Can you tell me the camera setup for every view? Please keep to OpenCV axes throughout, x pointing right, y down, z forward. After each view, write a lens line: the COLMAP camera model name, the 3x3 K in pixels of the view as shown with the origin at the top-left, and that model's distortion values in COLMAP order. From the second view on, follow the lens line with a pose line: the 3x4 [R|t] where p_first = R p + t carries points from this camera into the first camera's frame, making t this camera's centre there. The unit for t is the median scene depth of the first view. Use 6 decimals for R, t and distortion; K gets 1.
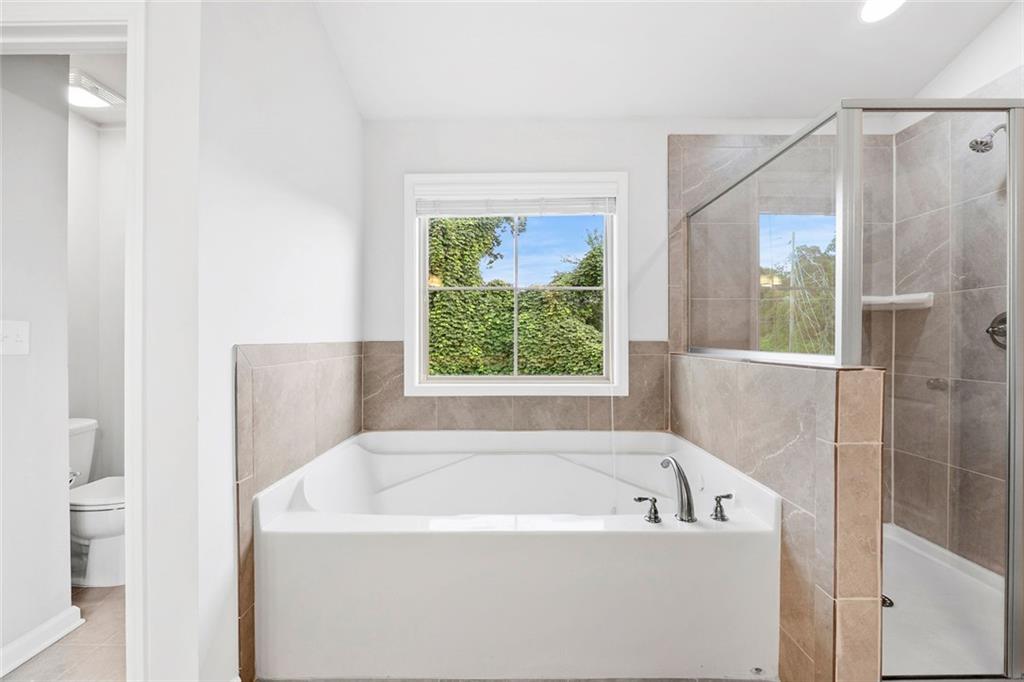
lens RADIAL K [[415.2, 0, 506.1], [0, 415.2, 340.3], [0, 0, 1]] dist [-0.002546, -0.000150]
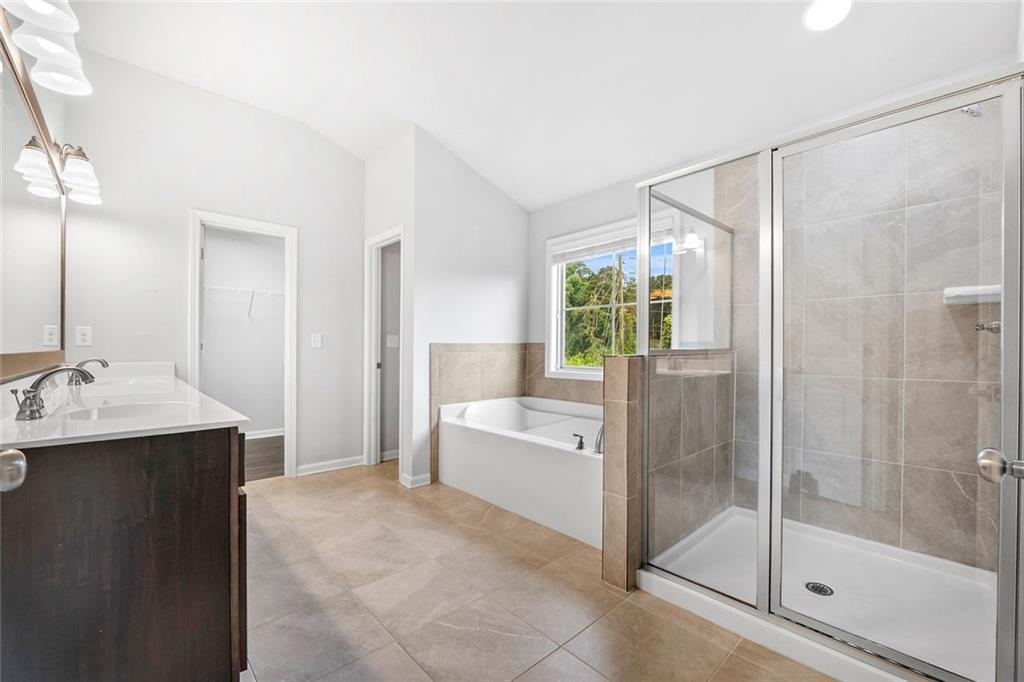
lens RADIAL K [[416.1, 0, 510.4], [0, 416.1, 348.0], [0, 0, 1]] dist [-0.006682, 0.000099]
pose [[0.682690, 0.005288, -0.730689, 0.868752], [-0.002445, 0.999985, 0.004952, 0.013808], [0.730704, -0.001594, 0.682692, -0.217749]]
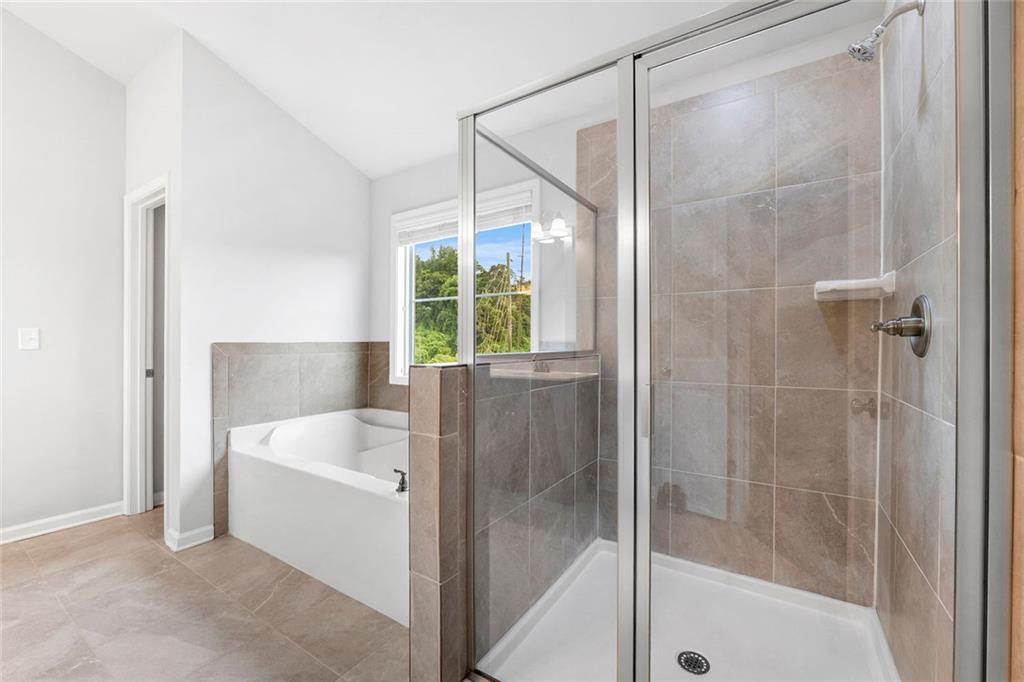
lens RADIAL K [[415.2, 0, 506.1], [0, 415.2, 340.3], [0, 0, 1]] dist [-0.002546, -0.000150]
pose [[0.840237, -0.000042, -0.542219, 0.794337], [-0.002561, 0.999989, -0.004046, 0.001586], [0.542213, 0.004788, 0.840228, 0.092466]]
